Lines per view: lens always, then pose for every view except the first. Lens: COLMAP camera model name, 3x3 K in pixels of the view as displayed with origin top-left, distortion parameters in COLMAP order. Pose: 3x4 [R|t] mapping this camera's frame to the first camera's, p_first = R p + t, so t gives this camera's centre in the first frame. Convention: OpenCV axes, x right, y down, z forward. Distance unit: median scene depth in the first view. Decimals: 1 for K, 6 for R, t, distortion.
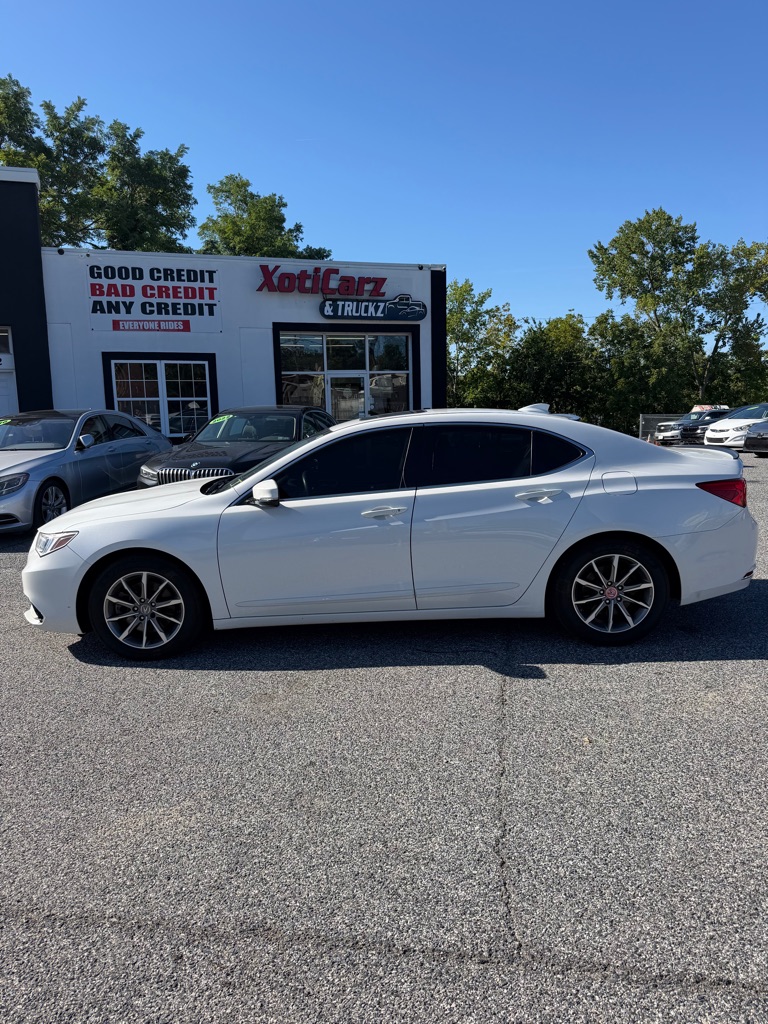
lens RADIAL K [[764.2, 0, 383.6], [0, 764.2, 524.3], [0, 0, 1]] dist [0.004526, -0.008084]
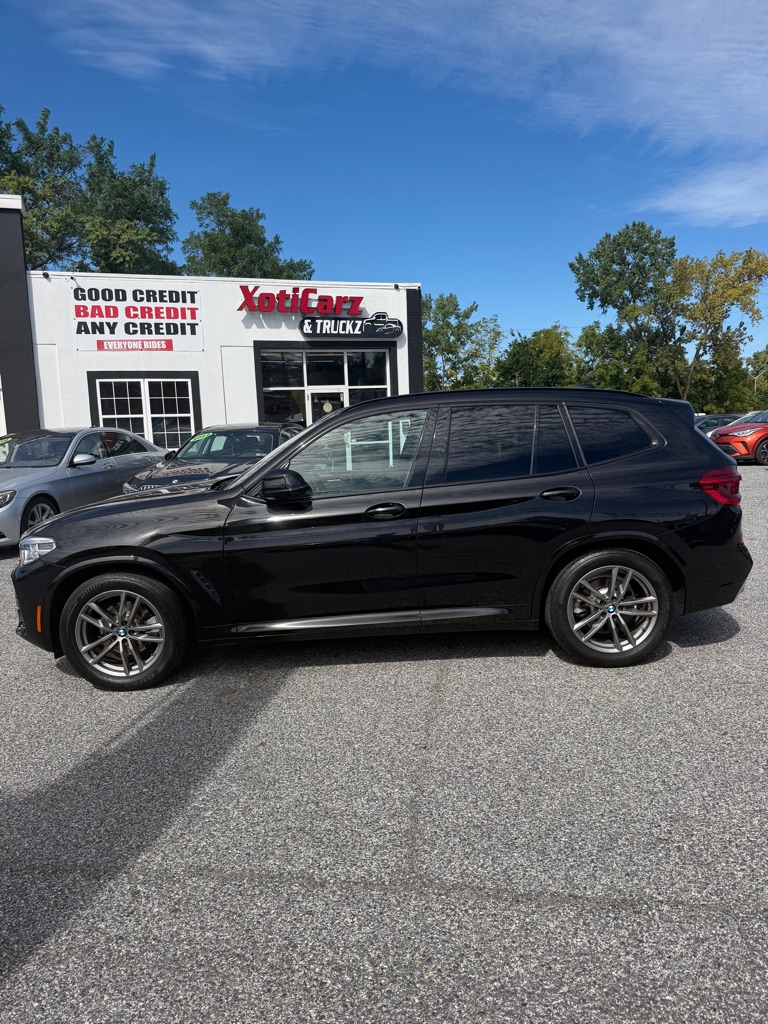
lens RADIAL K [[763.0, 0, 391.3], [0, 763.0, 525.4], [0, 0, 1]] dist [0.024561, -0.035155]
pose [[0.999721, -0.014544, 0.018598, 0.019464], [0.014754, 0.999828, -0.011223, 0.000162], [-0.018432, 0.011494, 0.999764, -0.036729]]
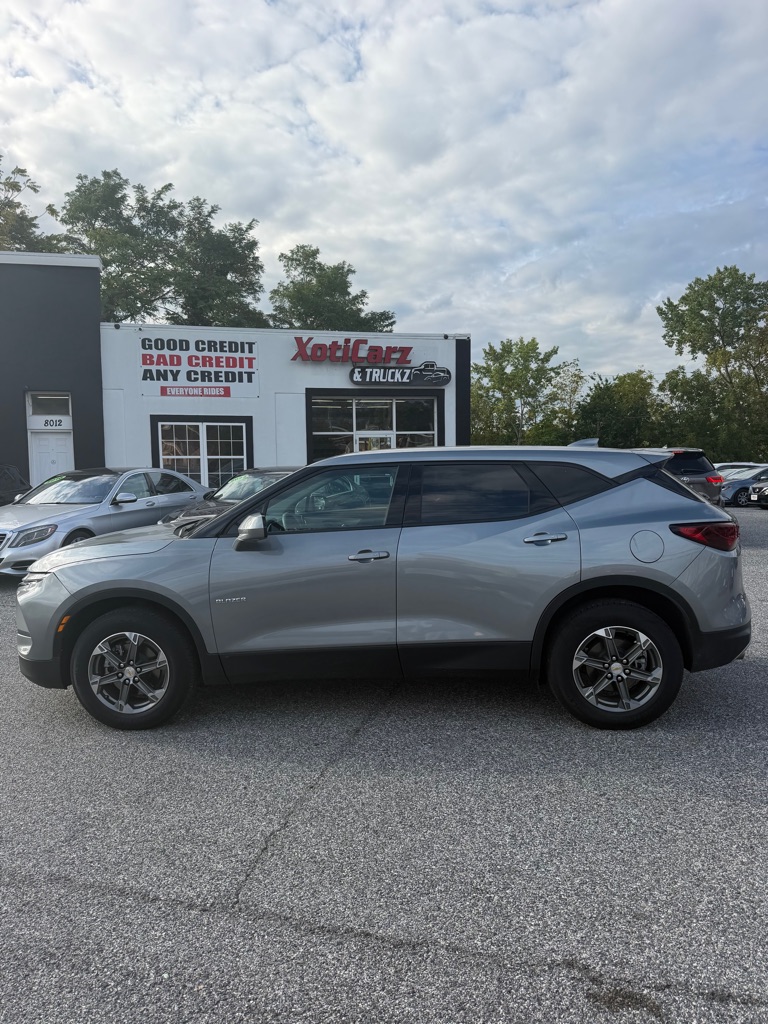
lens RADIAL K [[762.6, 0, 381.5], [0, 762.6, 519.0], [0, 0, 1]] dist [0.045745, -0.060431]
pose [[0.993805, 0.018865, -0.109528, 0.088465], [-0.026699, 0.997154, -0.070504, -0.004613], [0.107886, 0.072991, 0.991480, -0.055875]]
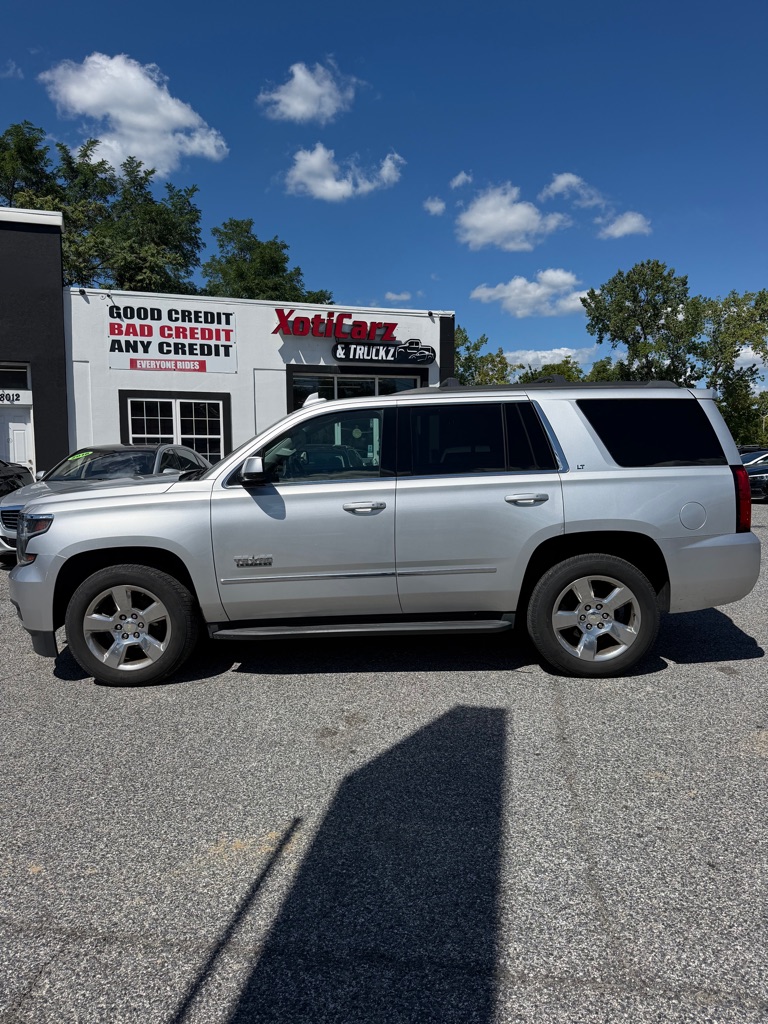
lens RADIAL K [[762.6, 0, 381.5], [0, 762.6, 519.0], [0, 0, 1]] dist [0.045745, -0.060431]
pose [[0.999809, 0.014917, 0.012636, -0.028550], [-0.014165, 0.998237, -0.057633, -0.000018], [-0.013474, 0.057443, 0.998258, -0.011814]]
